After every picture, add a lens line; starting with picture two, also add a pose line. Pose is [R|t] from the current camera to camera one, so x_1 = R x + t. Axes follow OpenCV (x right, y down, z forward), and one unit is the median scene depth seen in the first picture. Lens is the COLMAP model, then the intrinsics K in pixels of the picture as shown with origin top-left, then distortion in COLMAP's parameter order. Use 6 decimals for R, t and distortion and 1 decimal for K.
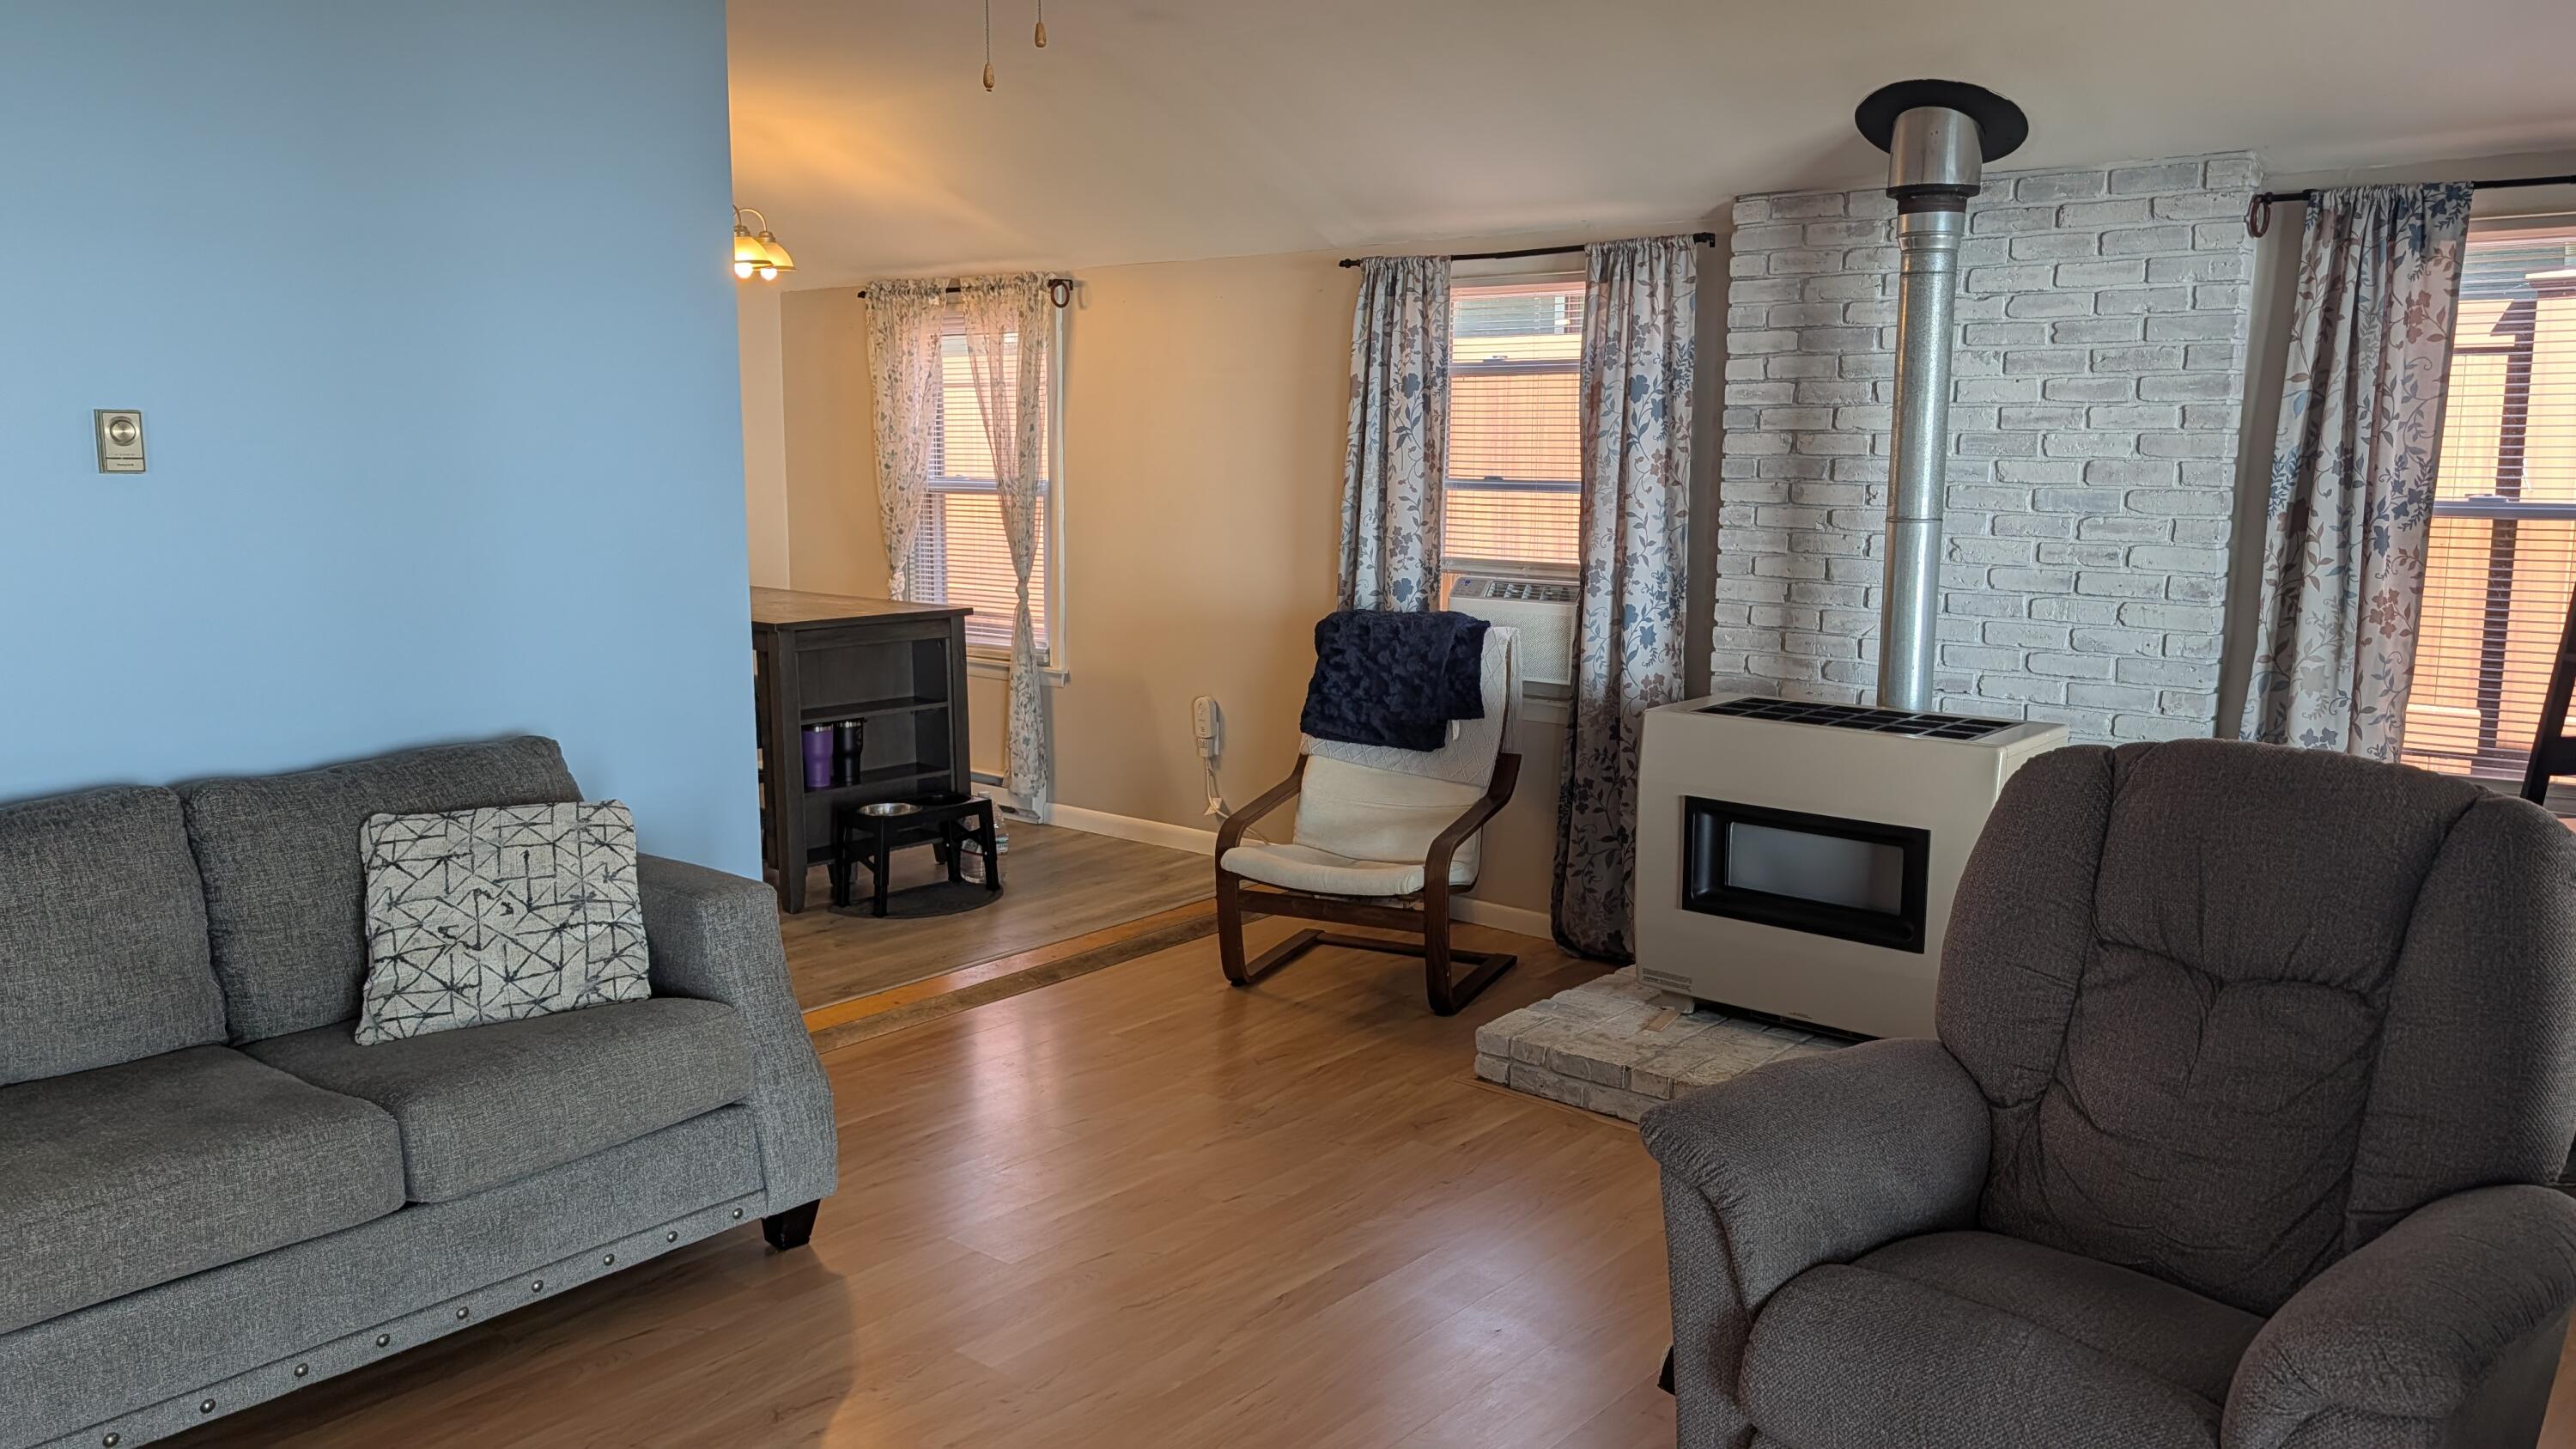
lens RADIAL K [[1861.8, 0, 1292.3], [0, 1861.8, 767.7], [0, 0, 1]] dist [0.030616, -0.039532]
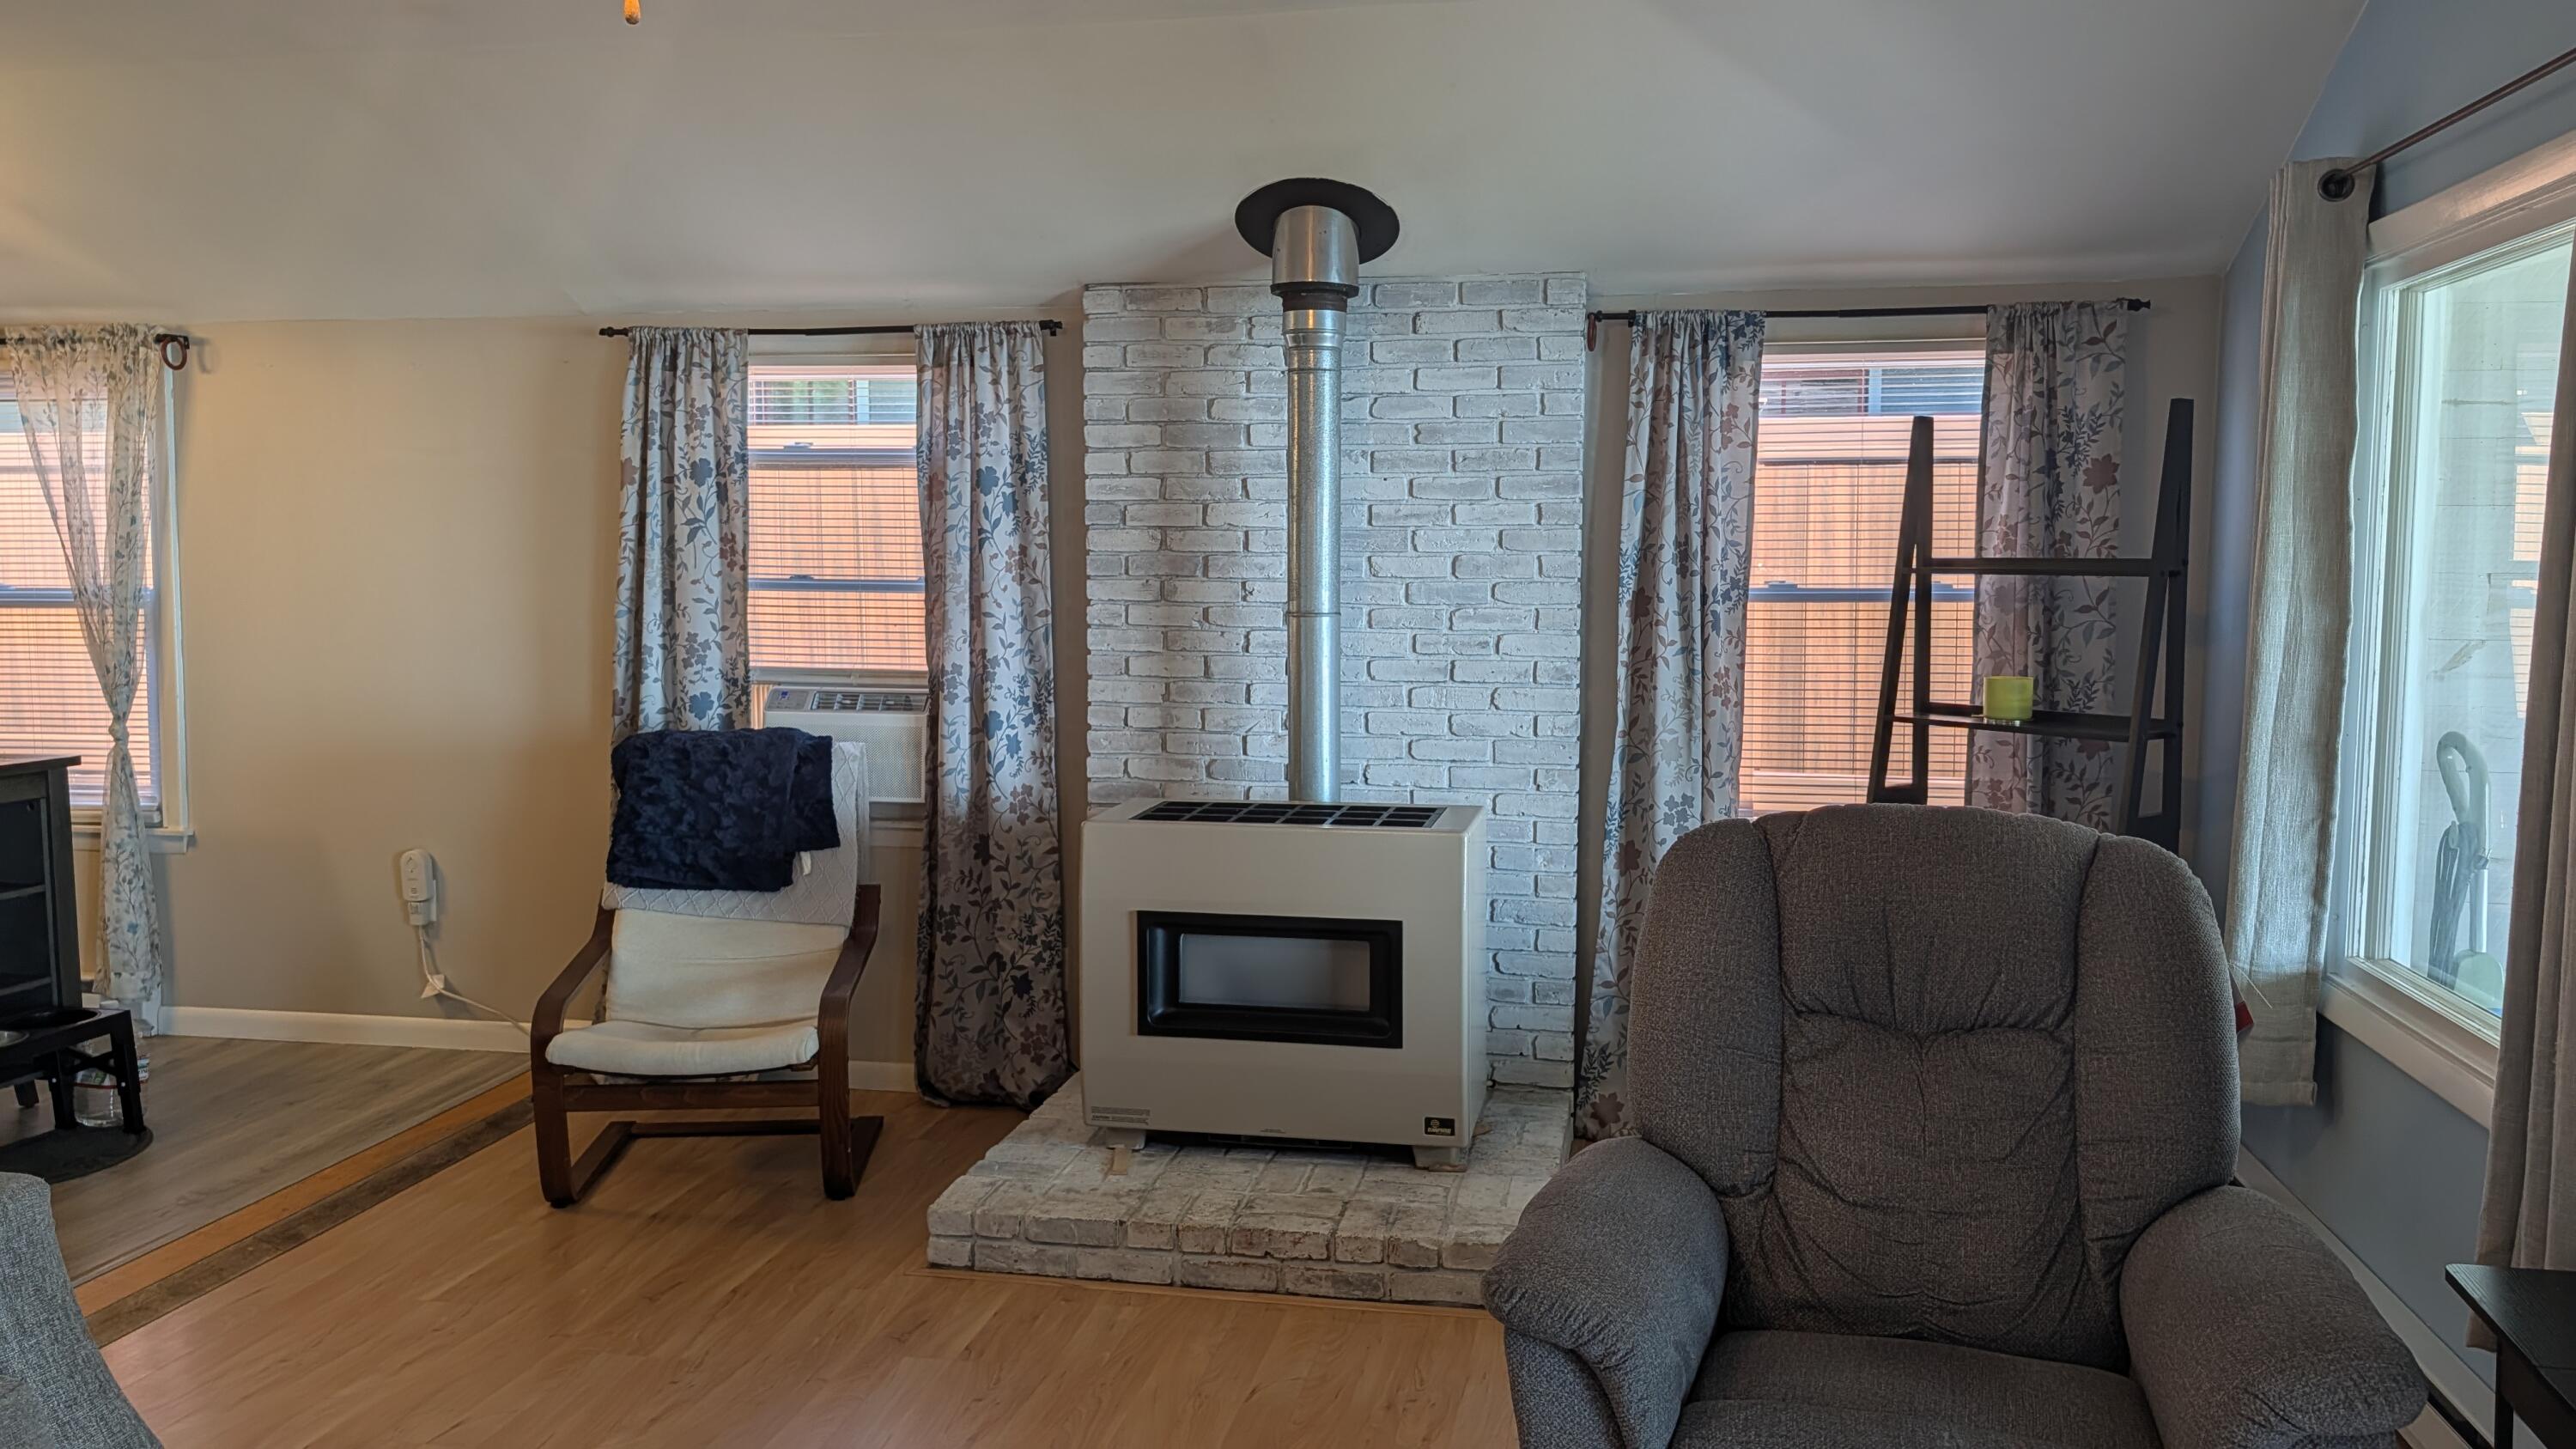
lens RADIAL K [[1861.8, 0, 1318.8], [0, 1861.8, 726.5], [0, 0, 1]] dist [0.030616, -0.039532]
pose [[0.861450, -0.046731, 0.505687, -0.152942], [0.088125, 0.994406, -0.058228, -0.012780], [-0.500137, 0.094724, 0.860750, 0.132734]]
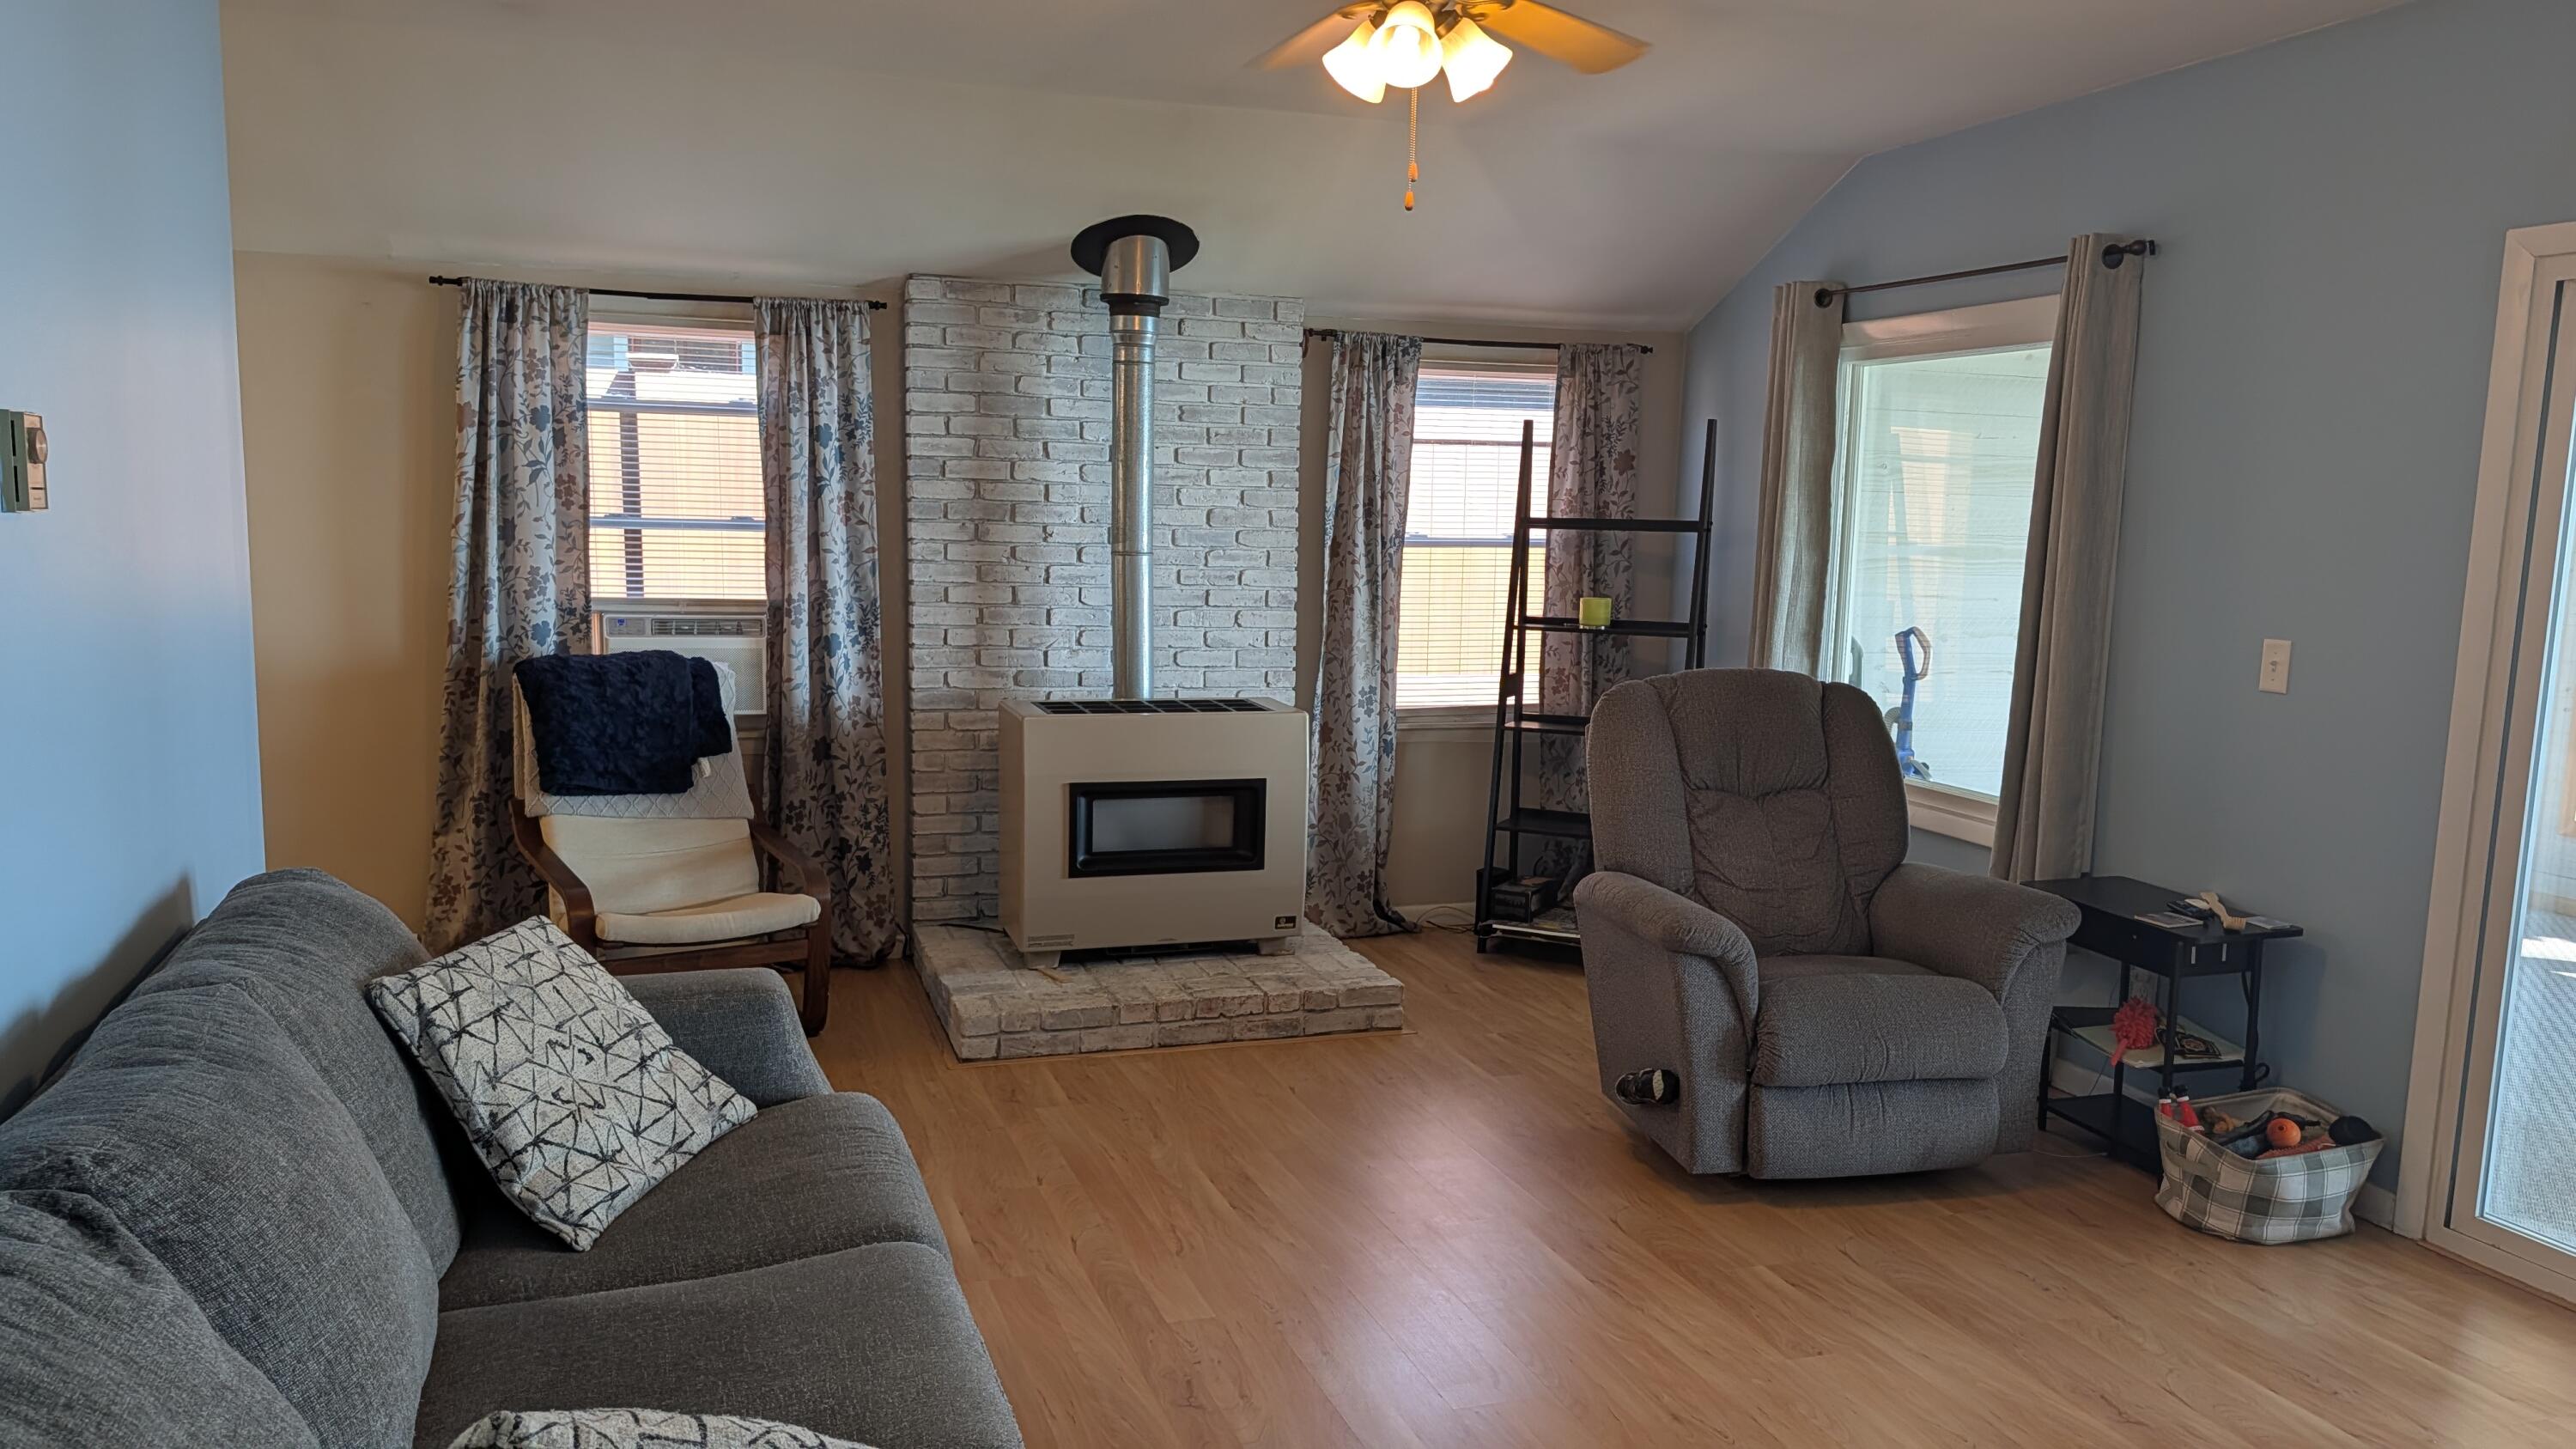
lens RADIAL K [[1861.8, 0, 1293.5], [0, 1861.8, 801.3], [0, 0, 1]] dist [0.030616, -0.039532]
pose [[0.509982, -0.127335, 0.850708, -0.651951], [0.127936, 0.989211, 0.071372, -0.035762], [-0.850618, 0.072438, 0.520771, 0.219717]]
